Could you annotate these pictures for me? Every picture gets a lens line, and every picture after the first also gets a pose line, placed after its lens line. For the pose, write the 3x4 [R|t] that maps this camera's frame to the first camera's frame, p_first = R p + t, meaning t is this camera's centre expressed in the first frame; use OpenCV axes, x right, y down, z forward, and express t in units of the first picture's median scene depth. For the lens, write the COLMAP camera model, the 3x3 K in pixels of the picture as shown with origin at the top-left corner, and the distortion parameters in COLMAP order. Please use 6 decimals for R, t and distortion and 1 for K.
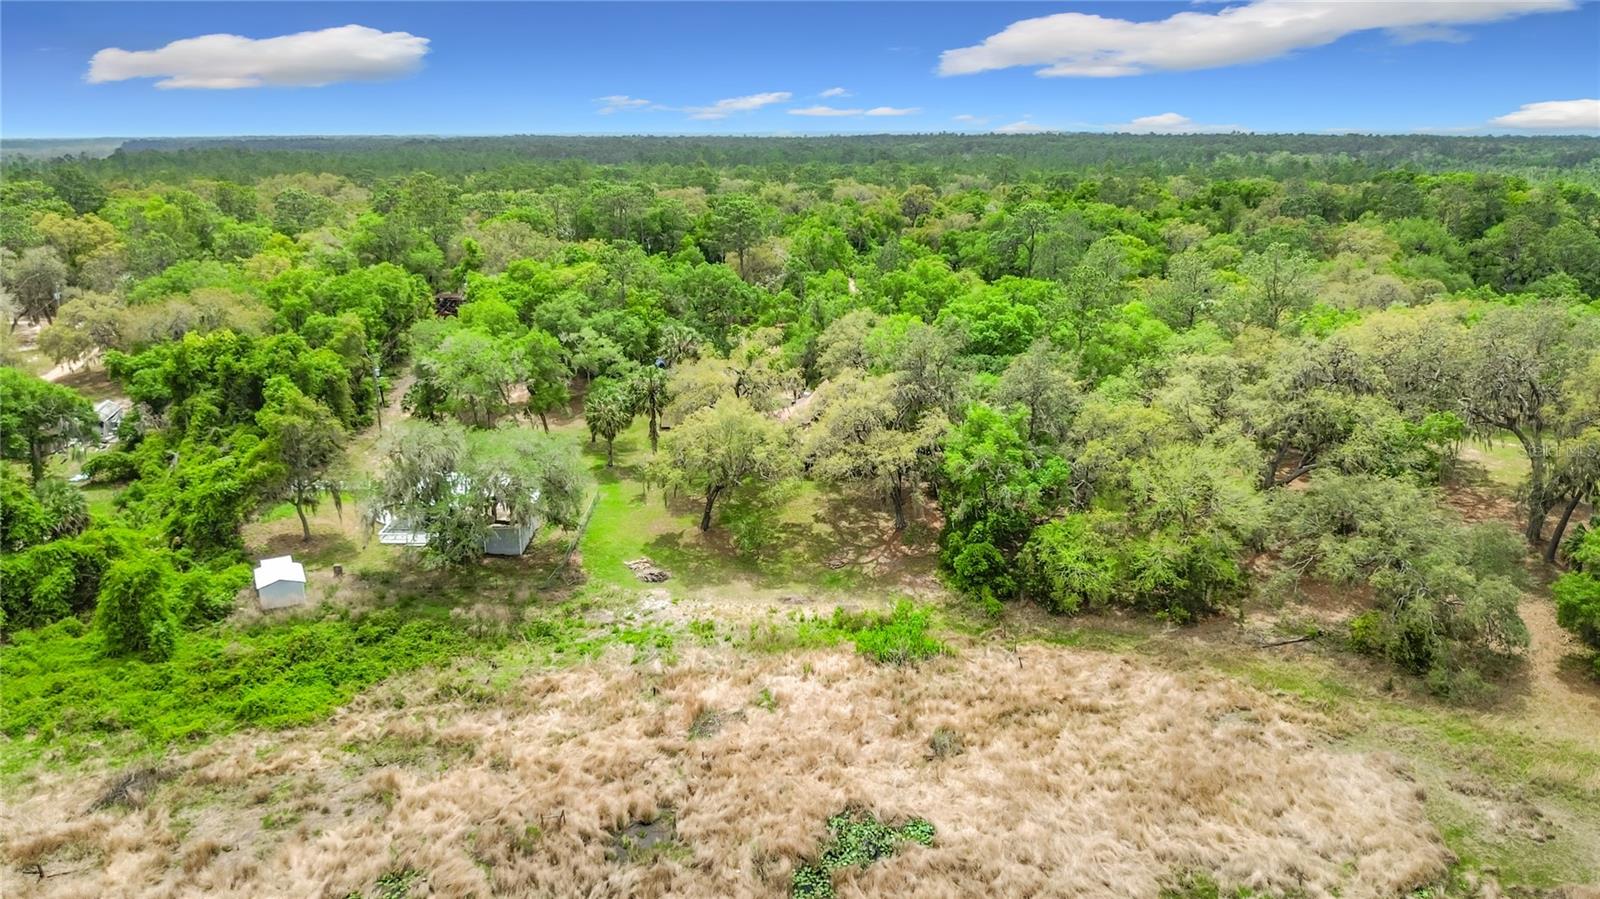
lens RADIAL K [[1150.2, 0, 816.3], [0, 1150.2, 407.4], [0, 0, 1]] dist [0.095603, -0.134467]
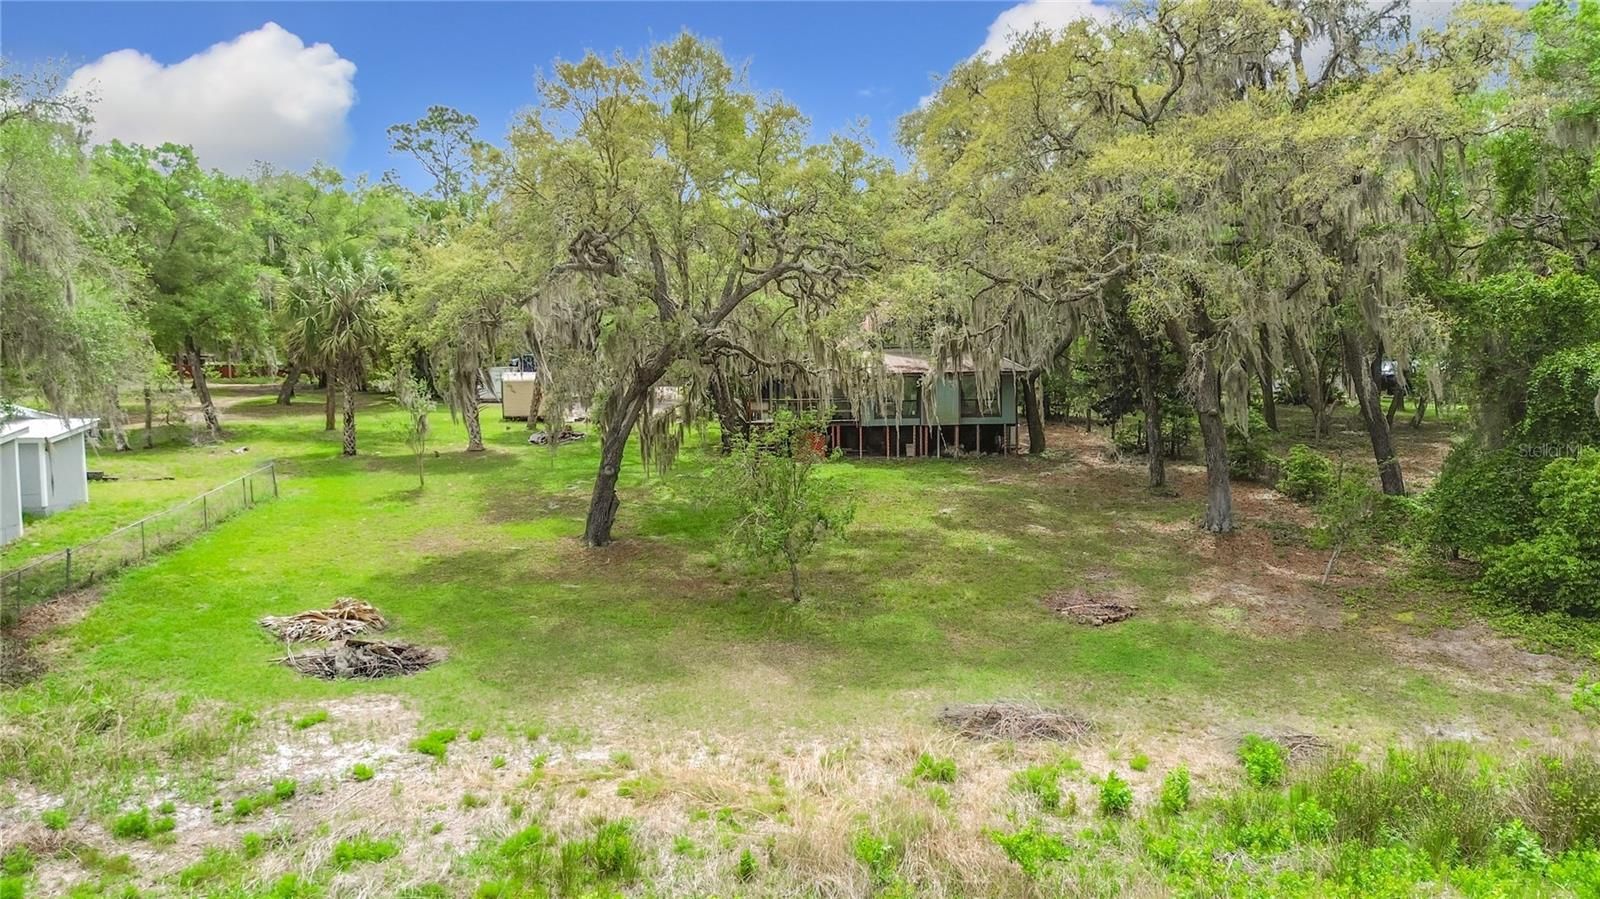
lens RADIAL K [[1154.4, 0, 800.0], [0, 1154.4, 449.5], [0, 0, 1]] dist [0.003897, 0.000859]
pose [[0.997592, -0.016065, 0.067466, -0.068863], [0.028191, 0.982738, -0.182840, 0.149501], [-0.063364, 0.184302, 0.980825, 0.756494]]
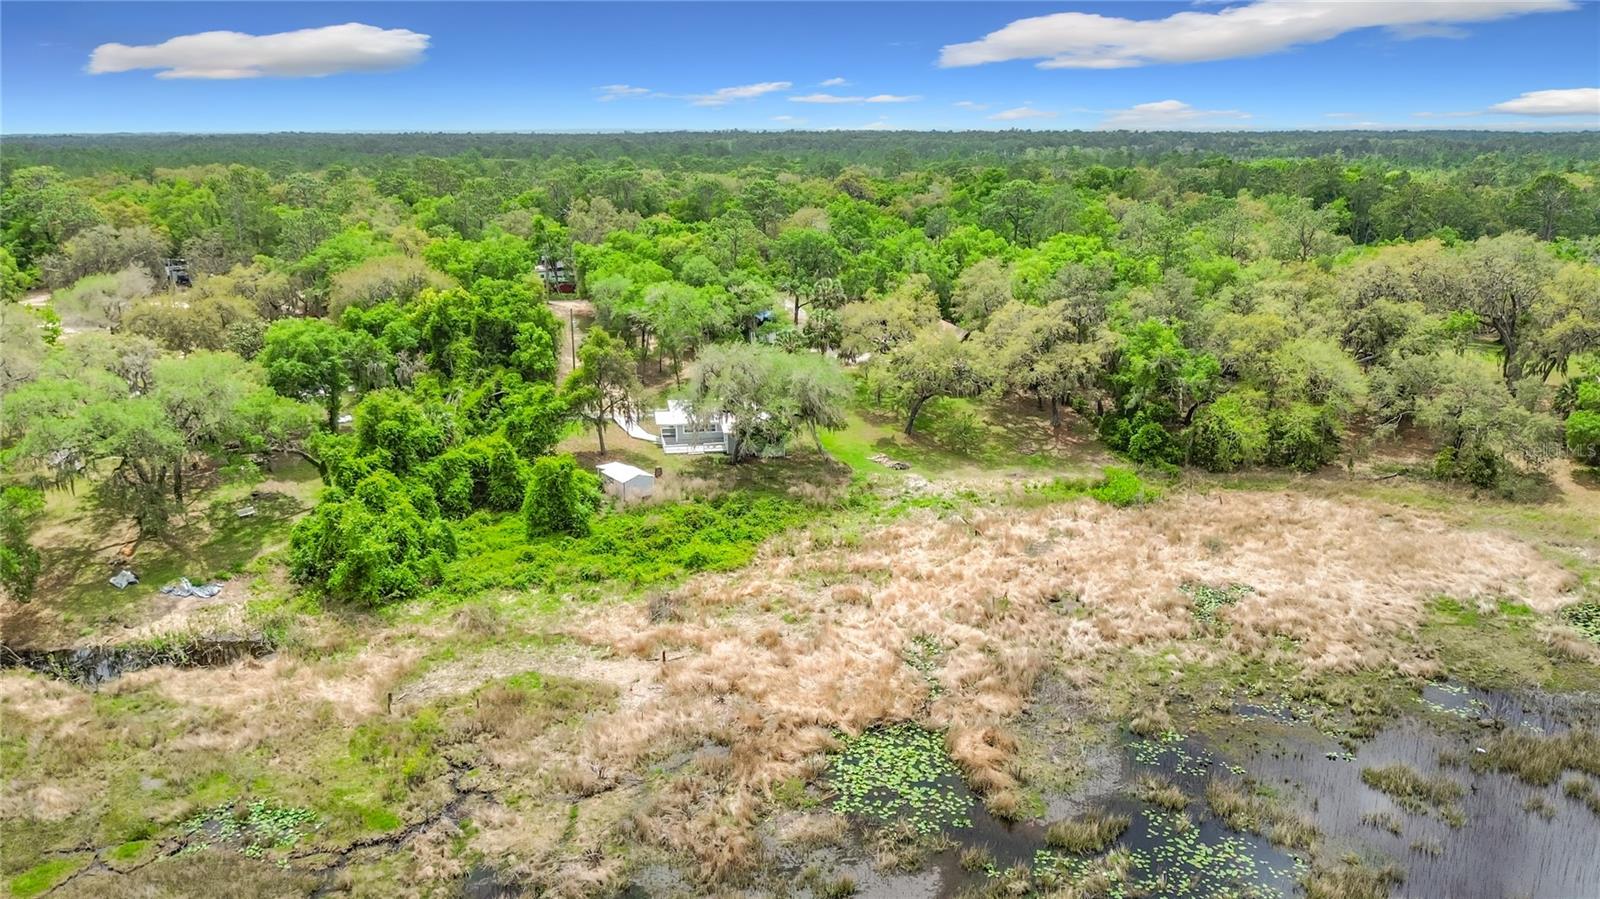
lens RADIAL K [[1130.1, 0, 816.1], [0, 1130.1, 442.6], [0, 0, 1]] dist [0.109028, -0.128433]
pose [[0.981559, -0.050693, 0.184318, -0.452623], [0.044676, 0.998329, 0.036653, 0.071761], [-0.185868, -0.027743, 0.982183, -0.187277]]
